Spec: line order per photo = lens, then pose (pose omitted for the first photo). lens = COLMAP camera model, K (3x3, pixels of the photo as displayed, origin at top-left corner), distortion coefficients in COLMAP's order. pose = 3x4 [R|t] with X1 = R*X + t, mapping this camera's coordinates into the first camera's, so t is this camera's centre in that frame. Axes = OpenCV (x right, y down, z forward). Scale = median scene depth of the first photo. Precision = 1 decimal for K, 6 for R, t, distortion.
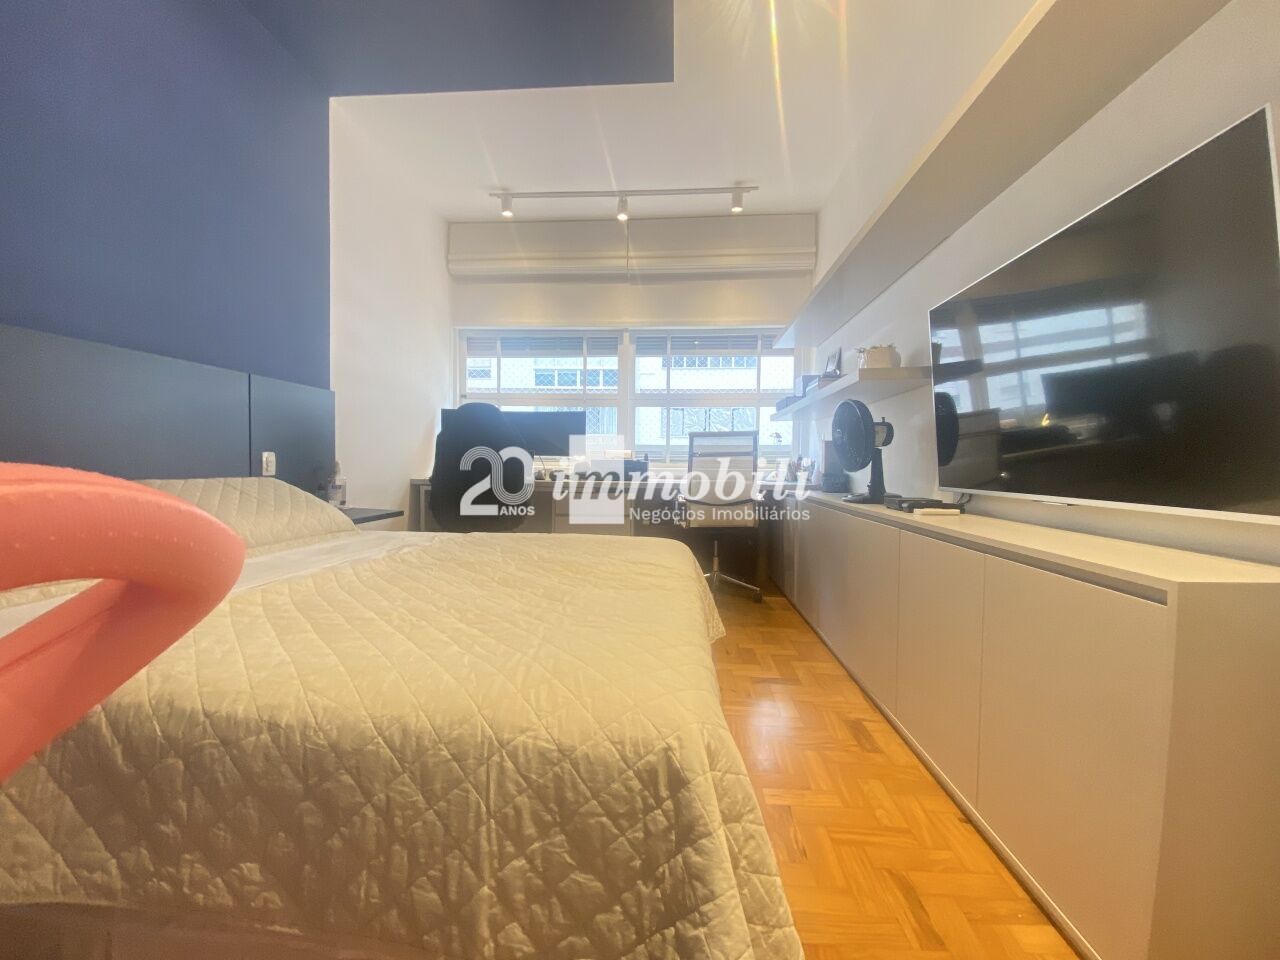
lens RADIAL K [[520.4, 0, 632.2], [0, 520.4, 487.8], [0, 0, 1]] dist [0.007008, -0.013812]
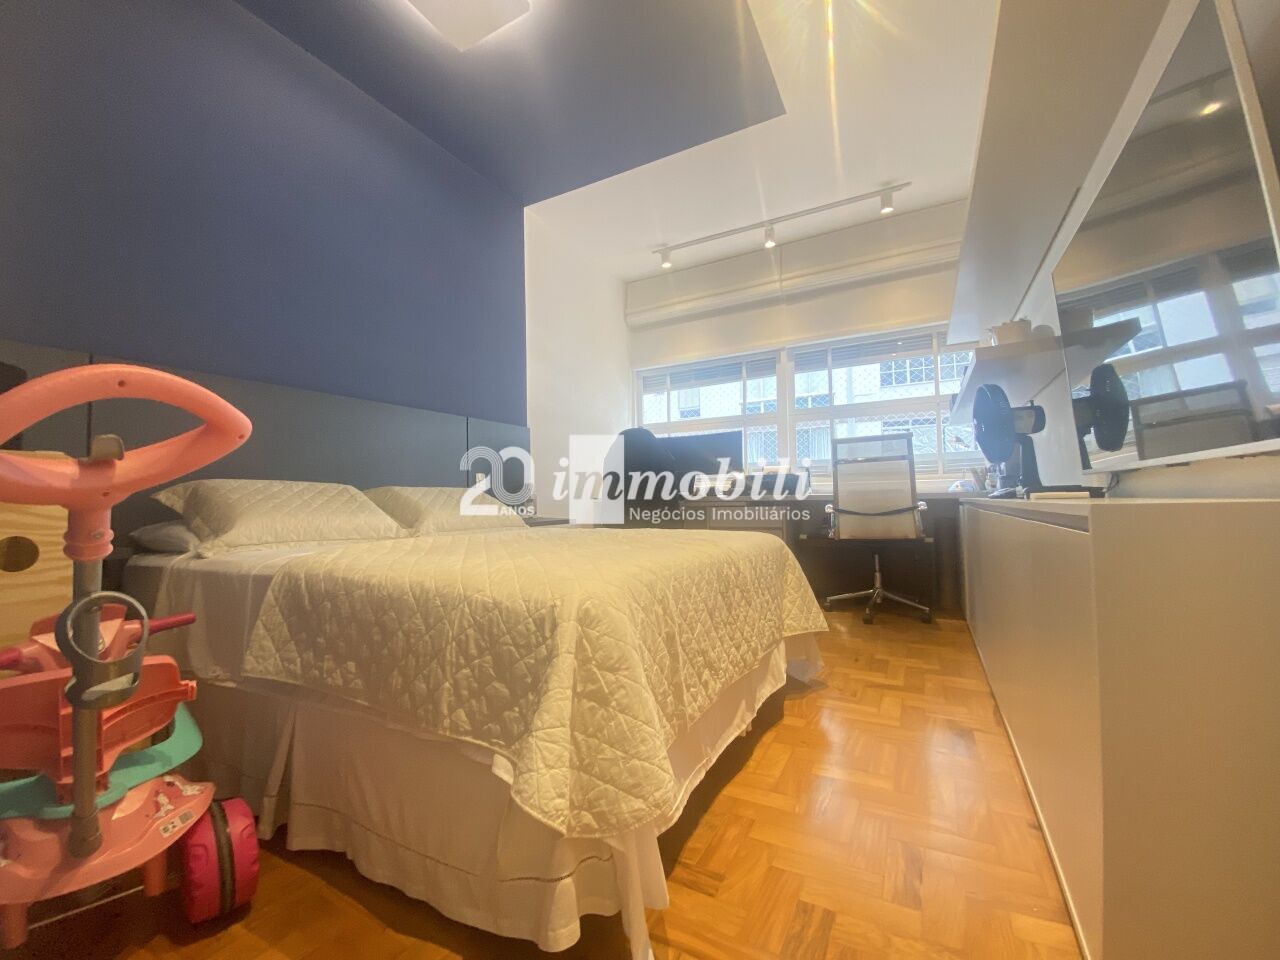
lens RADIAL K [[520.4, 0, 627.1], [0, 520.4, 483.7], [0, 0, 1]] dist [0.007008, -0.013812]
pose [[0.909368, -0.042012, -0.413866, 0.852145], [0.009035, 0.996647, -0.081320, 0.278627], [0.415895, 0.070210, 0.906698, -0.245018]]
